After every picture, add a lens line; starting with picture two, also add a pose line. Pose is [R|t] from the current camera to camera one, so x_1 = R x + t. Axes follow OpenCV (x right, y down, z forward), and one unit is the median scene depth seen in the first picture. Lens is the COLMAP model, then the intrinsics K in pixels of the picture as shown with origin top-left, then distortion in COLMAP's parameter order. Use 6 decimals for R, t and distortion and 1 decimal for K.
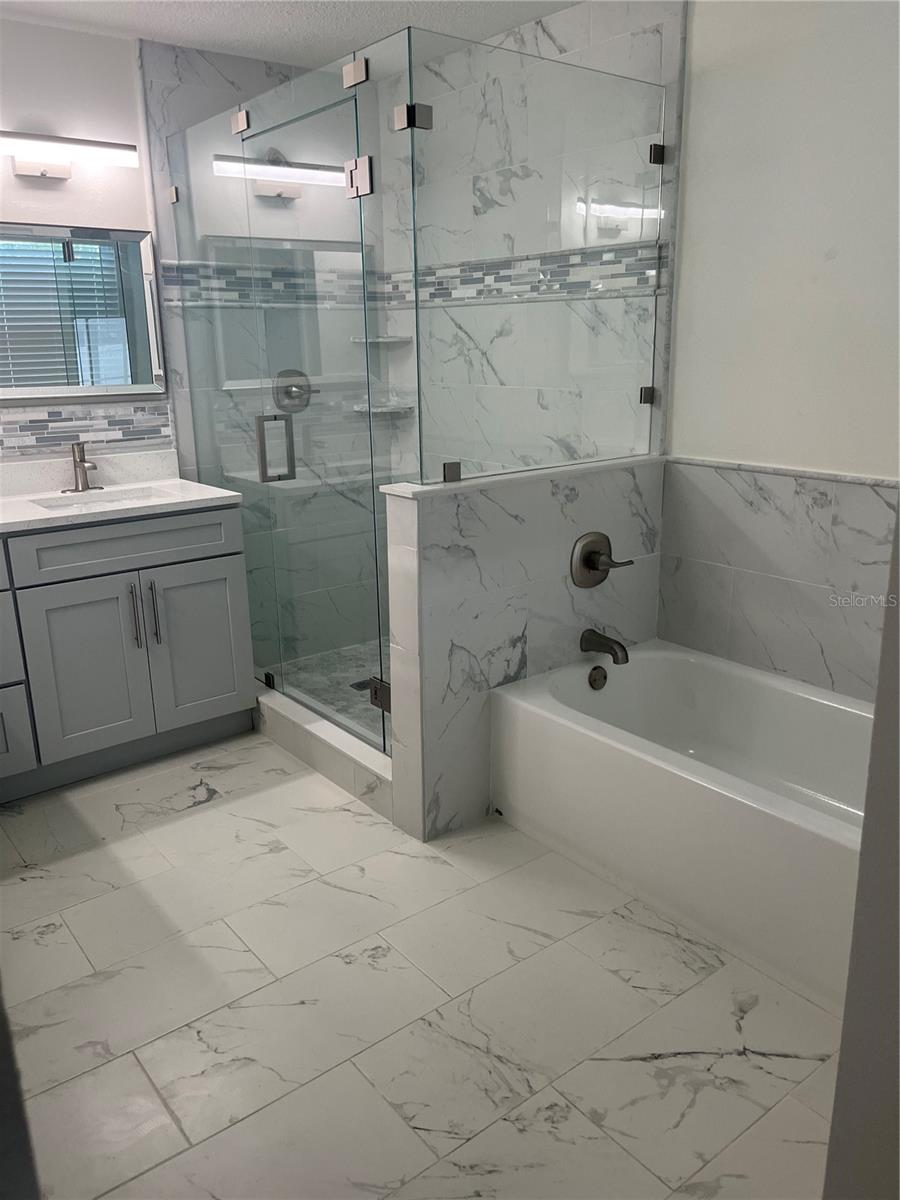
lens RADIAL K [[928.1, 0, 450.0], [0, 928.1, 600.0], [0, 0, 1]] dist [0.072654, -0.086681]
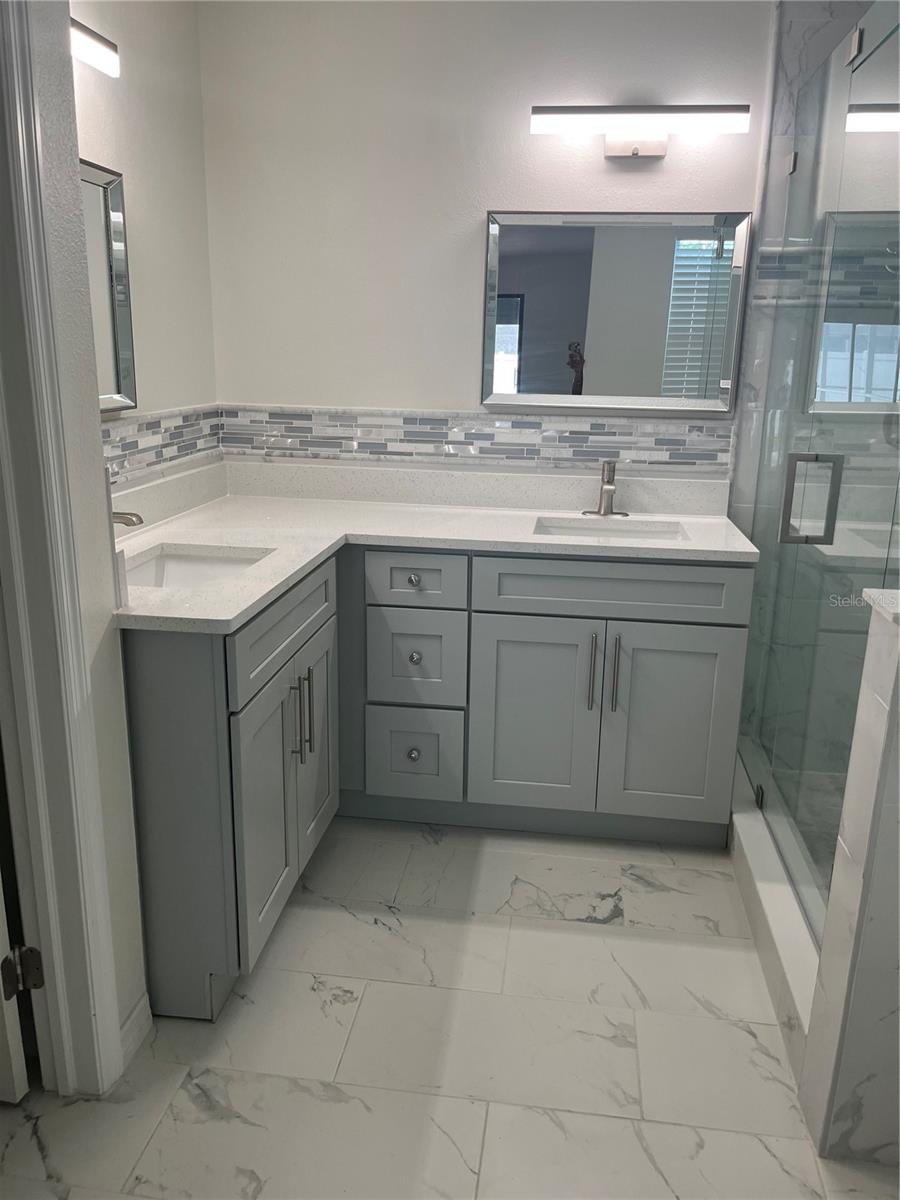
lens RADIAL K [[909.7, 0, 446.6], [0, 909.7, 595.5], [0, 0, 1]] dist [0.053915, -0.082369]
pose [[0.692982, 0.217789, -0.687273, 0.111591], [-0.223787, 0.971173, 0.082108, -0.080904], [0.685343, 0.096904, 0.721744, 0.290419]]
